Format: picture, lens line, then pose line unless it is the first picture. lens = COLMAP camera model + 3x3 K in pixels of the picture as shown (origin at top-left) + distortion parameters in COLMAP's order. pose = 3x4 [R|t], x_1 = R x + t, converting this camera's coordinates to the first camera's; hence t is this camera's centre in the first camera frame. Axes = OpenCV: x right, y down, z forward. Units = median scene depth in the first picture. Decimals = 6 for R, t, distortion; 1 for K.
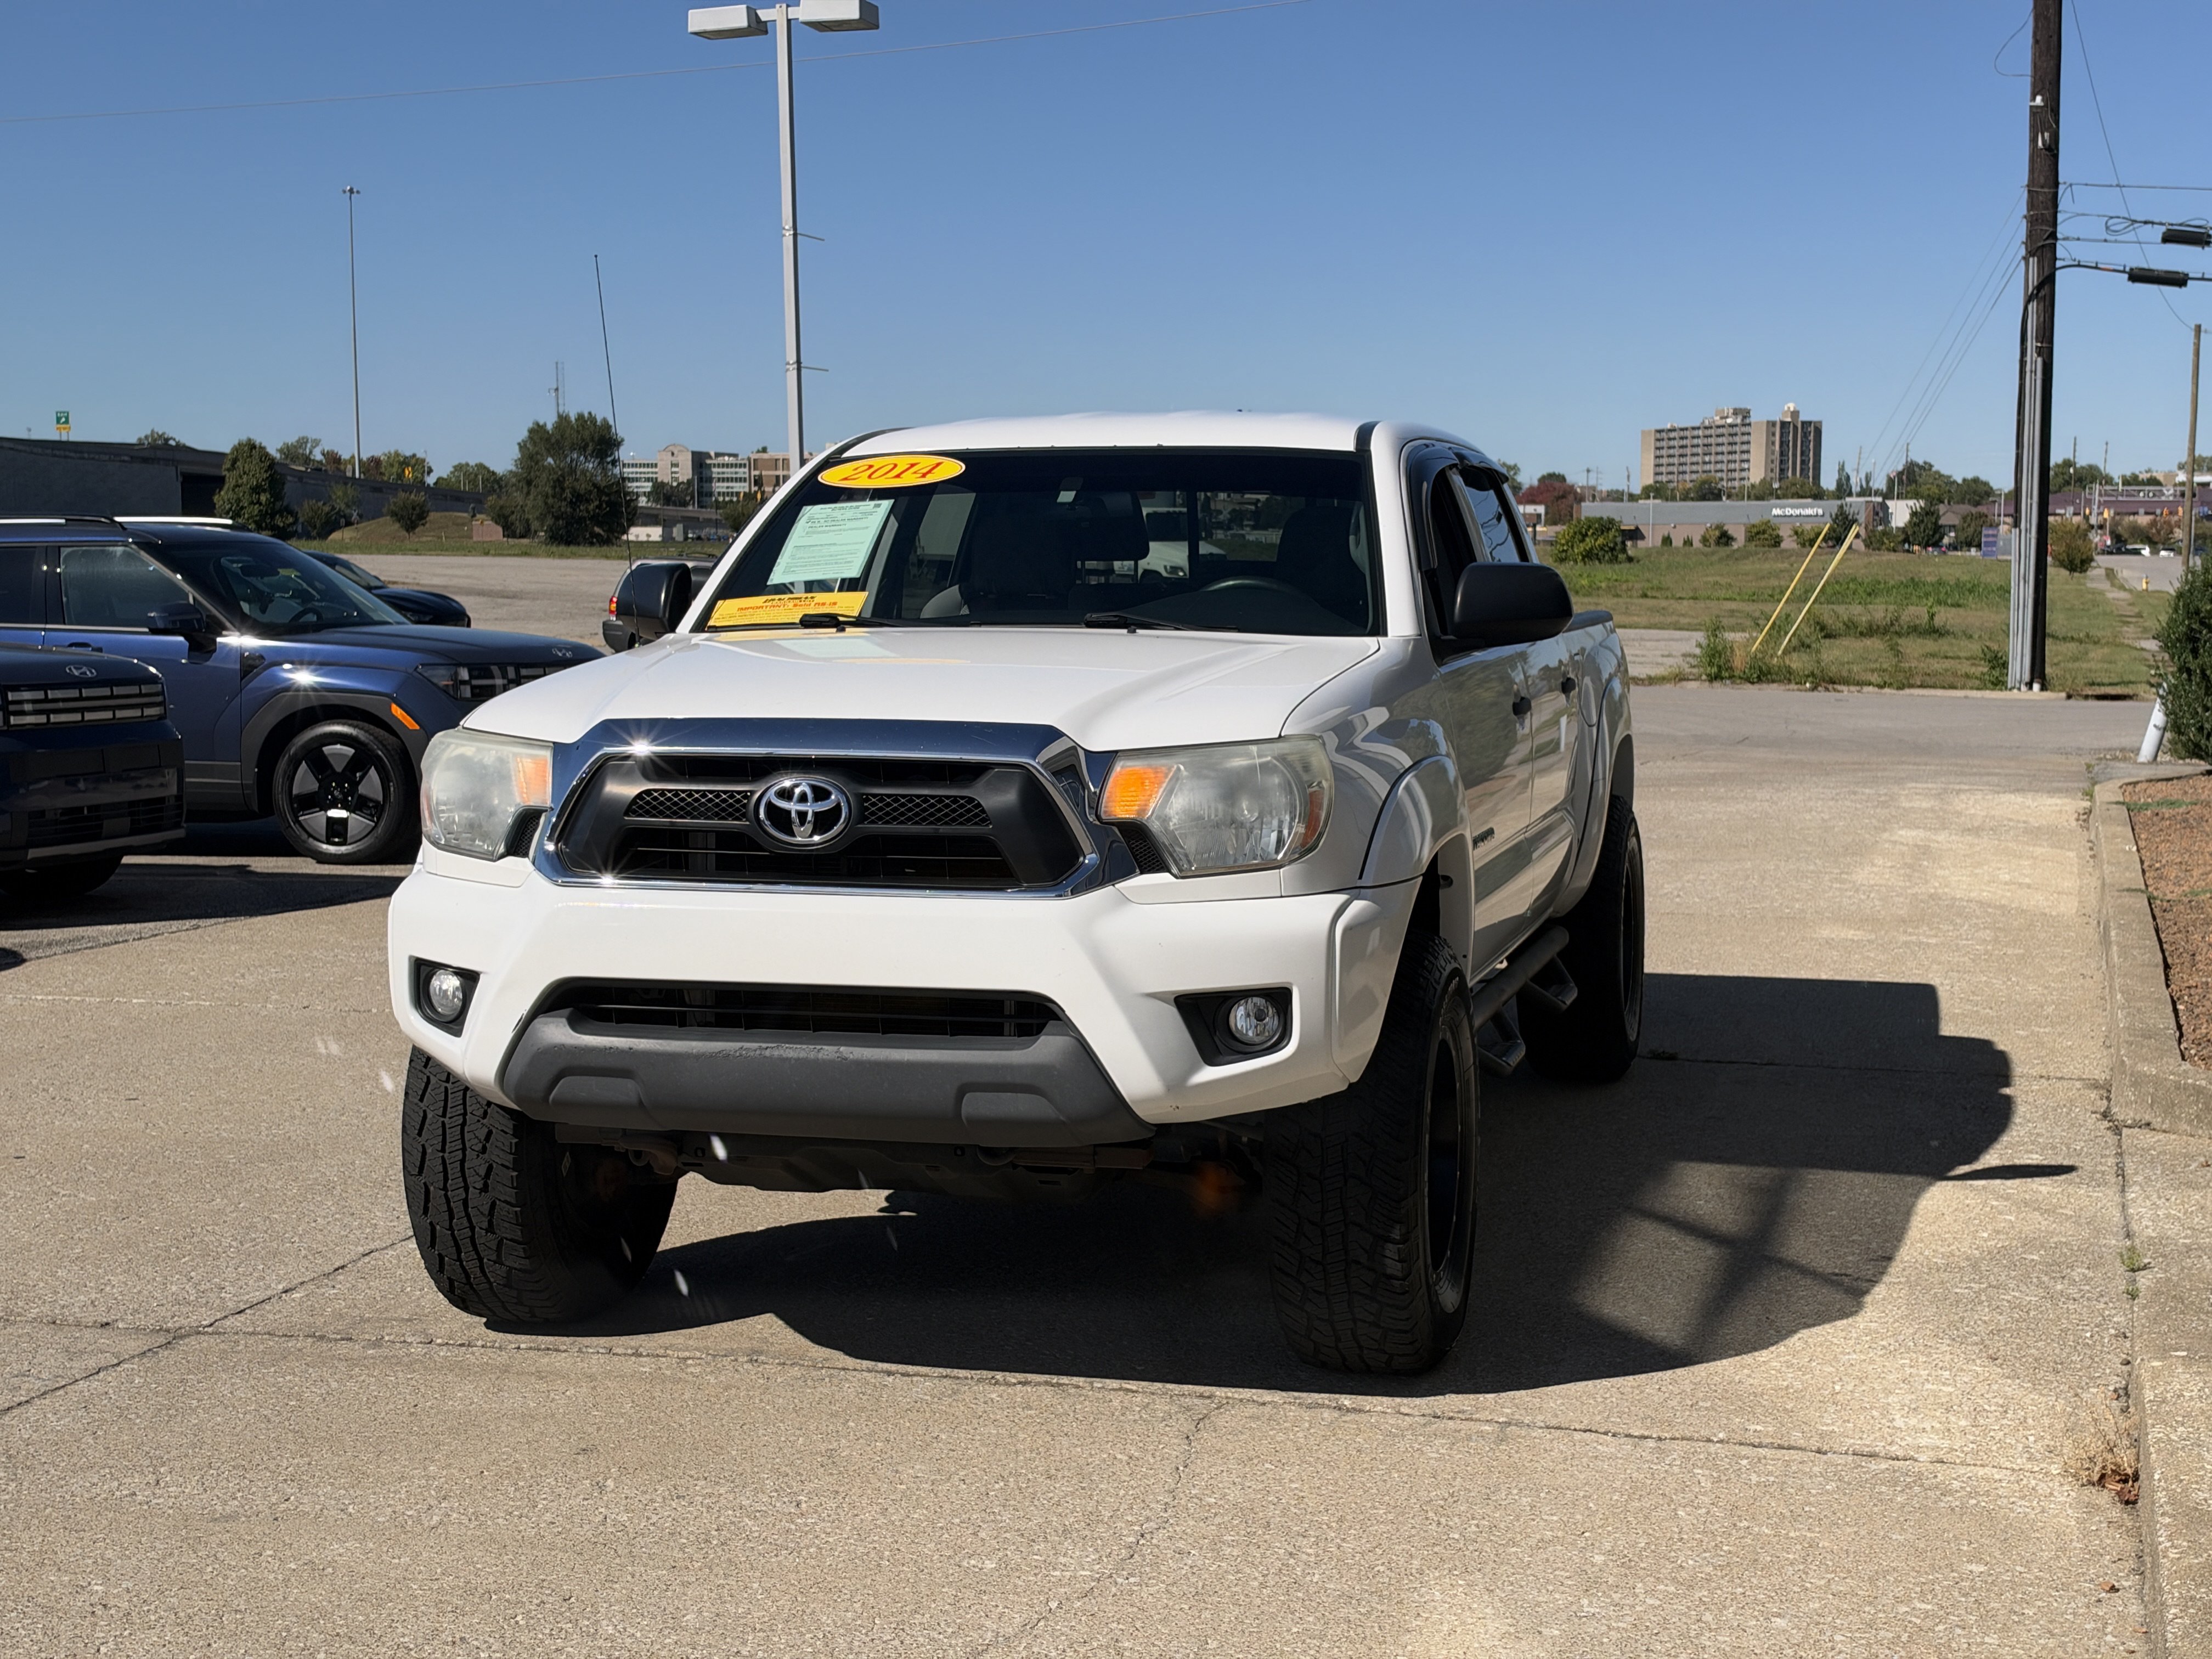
lens RADIAL K [[3178.2, 0, 1083.0], [0, 3178.2, 827.0], [0, 0, 1]] dist [0.149880, 0.000000]
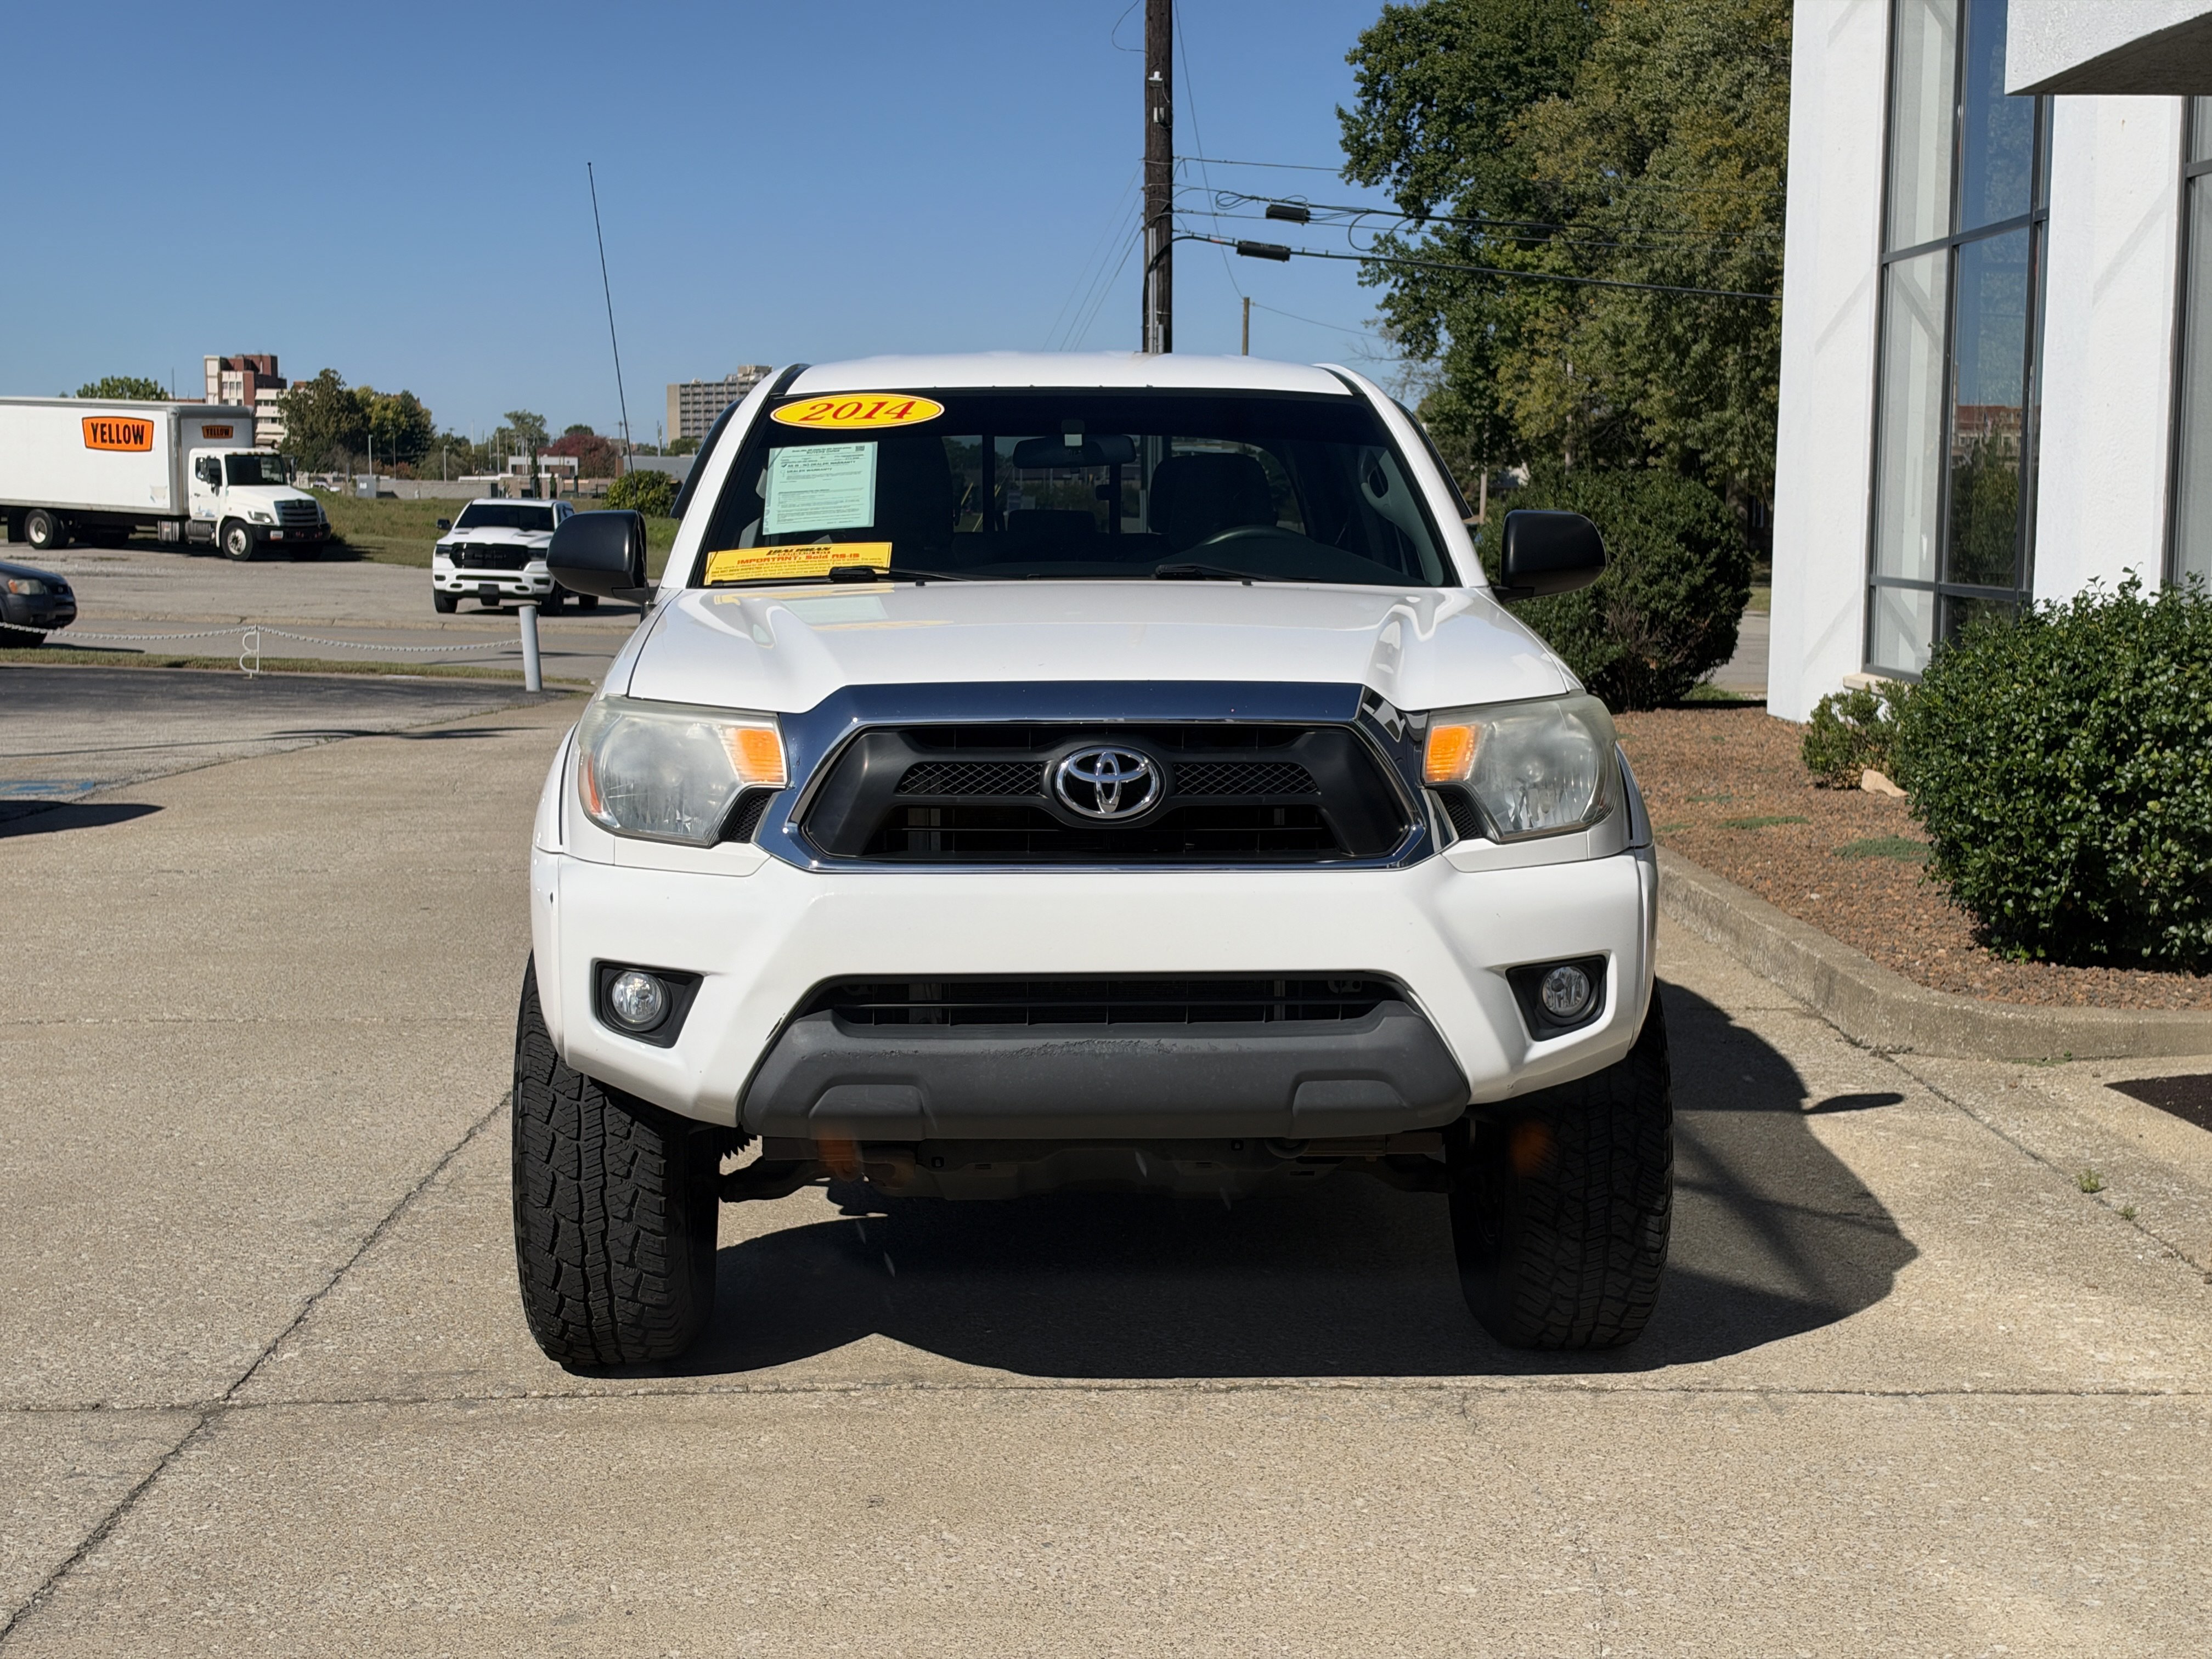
lens RADIAL K [[3178.2, 0, 1091.8], [0, 3178.2, 840.6], [0, 0, 1]] dist [0.149880, 0.000000]
pose [[0.952752, -0.030110, 0.302254, -0.321750], [0.024476, 0.999449, 0.022409, -0.007861], [-0.302763, -0.013952, 0.952964, 0.117647]]
